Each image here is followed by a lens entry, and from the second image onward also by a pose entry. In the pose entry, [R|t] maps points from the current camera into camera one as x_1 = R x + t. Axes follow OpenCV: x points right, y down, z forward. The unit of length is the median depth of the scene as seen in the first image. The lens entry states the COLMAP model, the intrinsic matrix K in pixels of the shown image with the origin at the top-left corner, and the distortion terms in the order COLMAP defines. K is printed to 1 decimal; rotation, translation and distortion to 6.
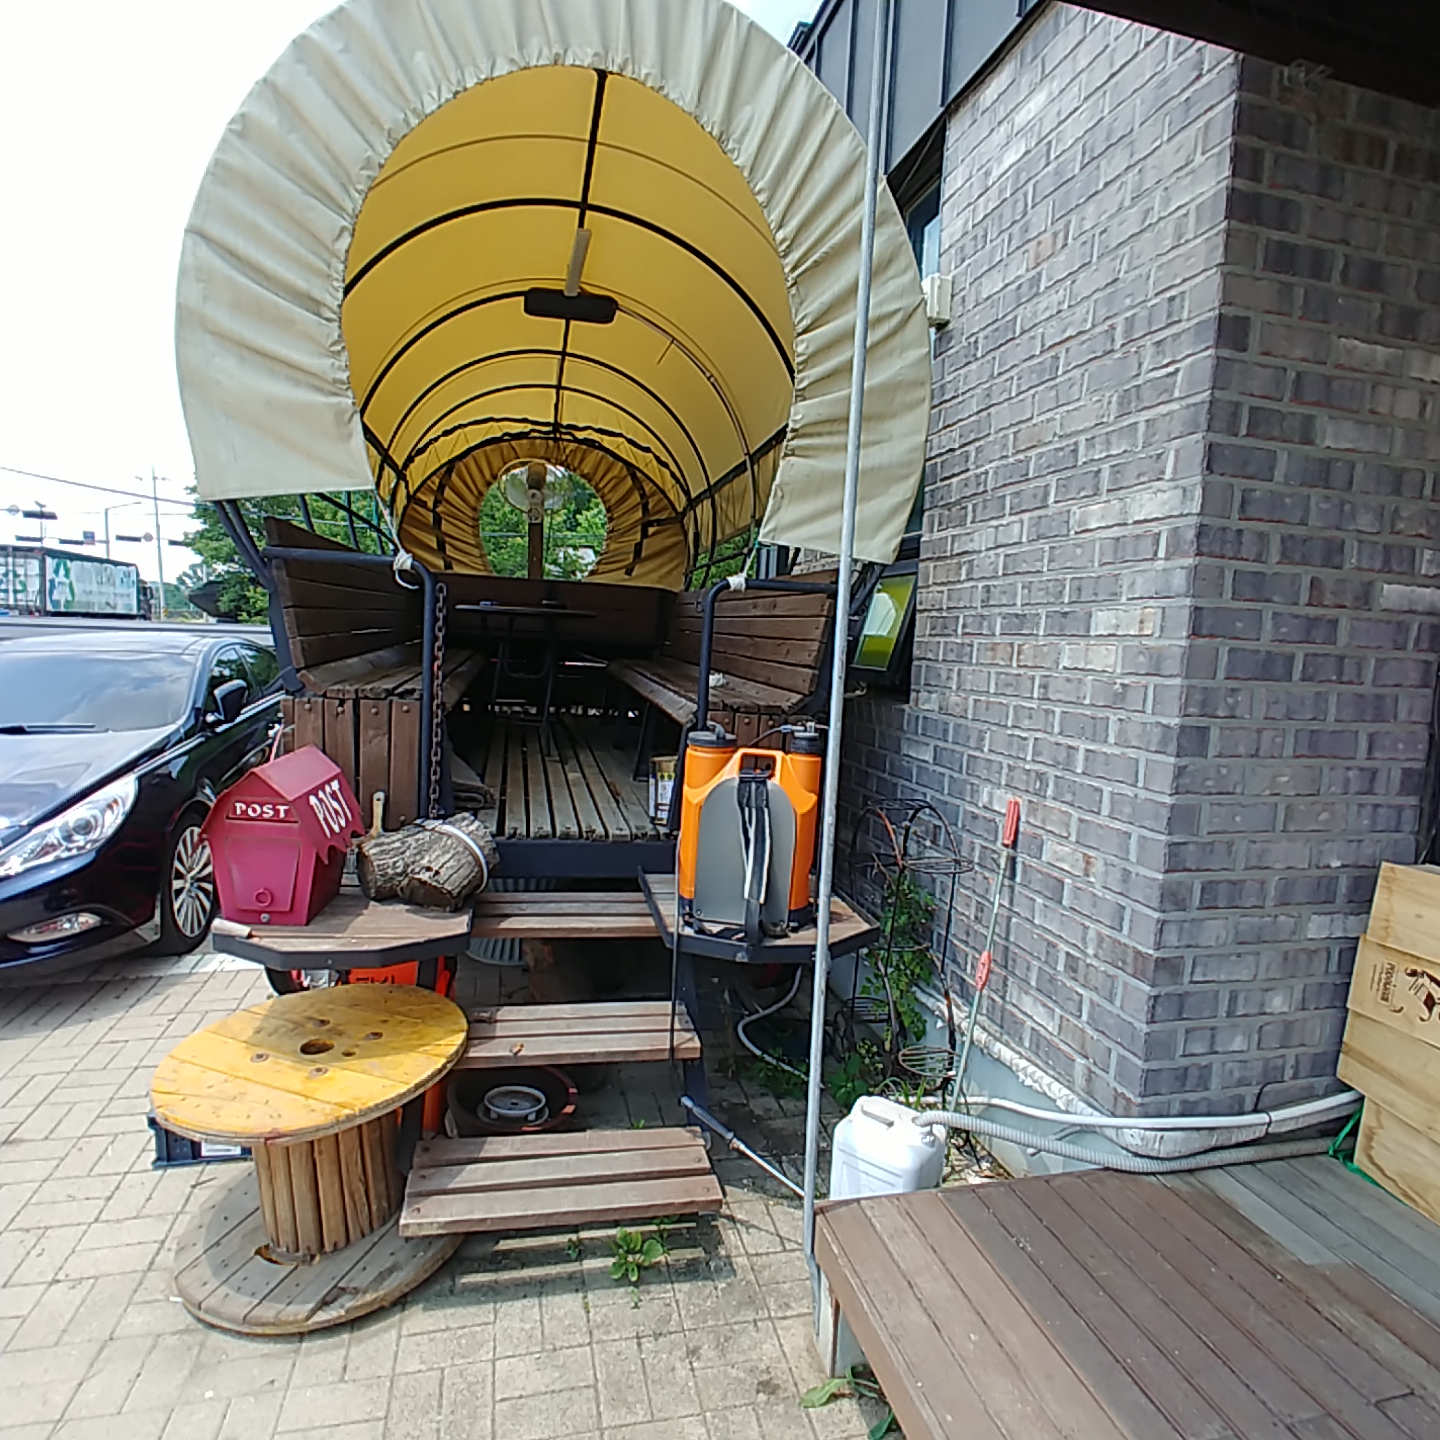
lens RADIAL K [[827.9, 0, 691.0], [0, 827.9, 720.4], [0, 0, 1]] dist [-0.029583, 0.011496]
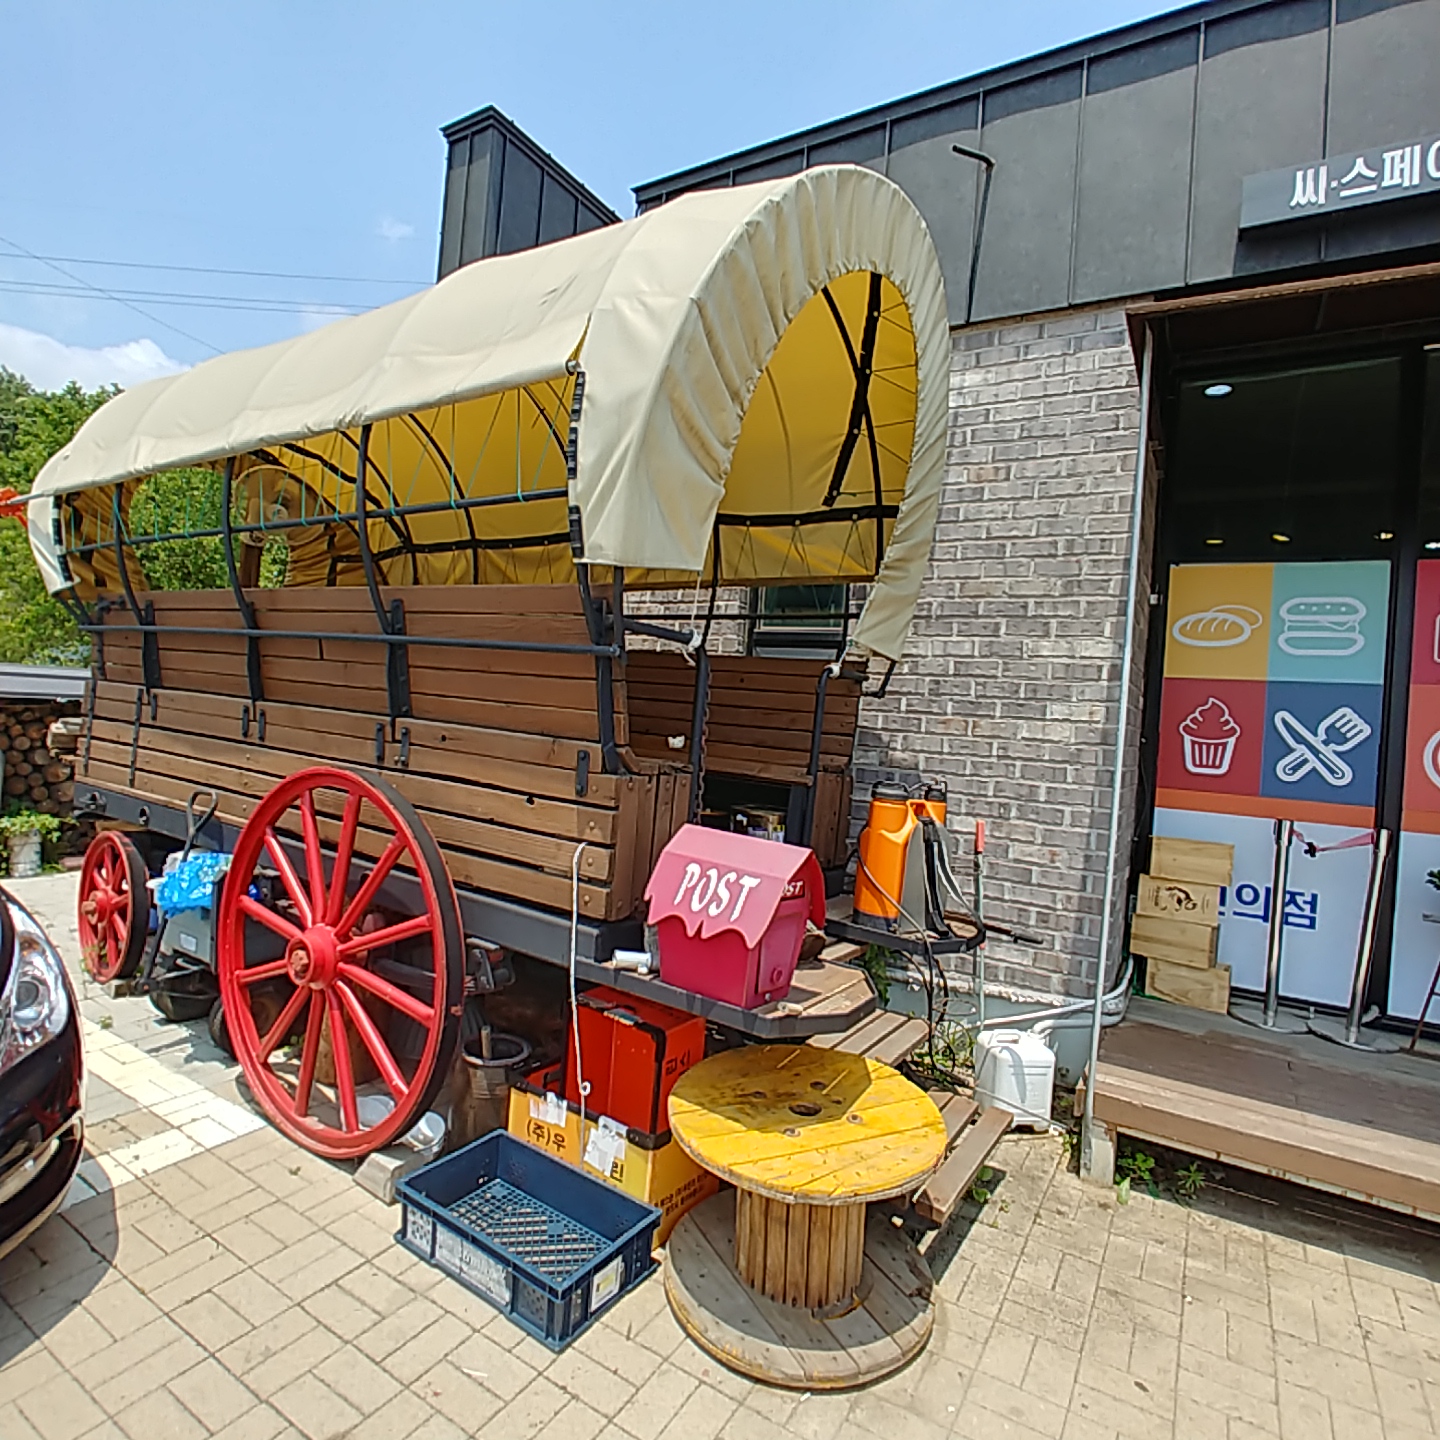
lens RADIAL K [[827.9, 0, 691.0], [0, 827.9, 720.4], [0, 0, 1]] dist [-0.029583, 0.011496]
pose [[0.716787, 0.003715, 0.697282, -1.132821], [0.028103, 0.999019, -0.034212, -0.059237], [-0.696726, 0.044119, 0.715980, 0.281066]]
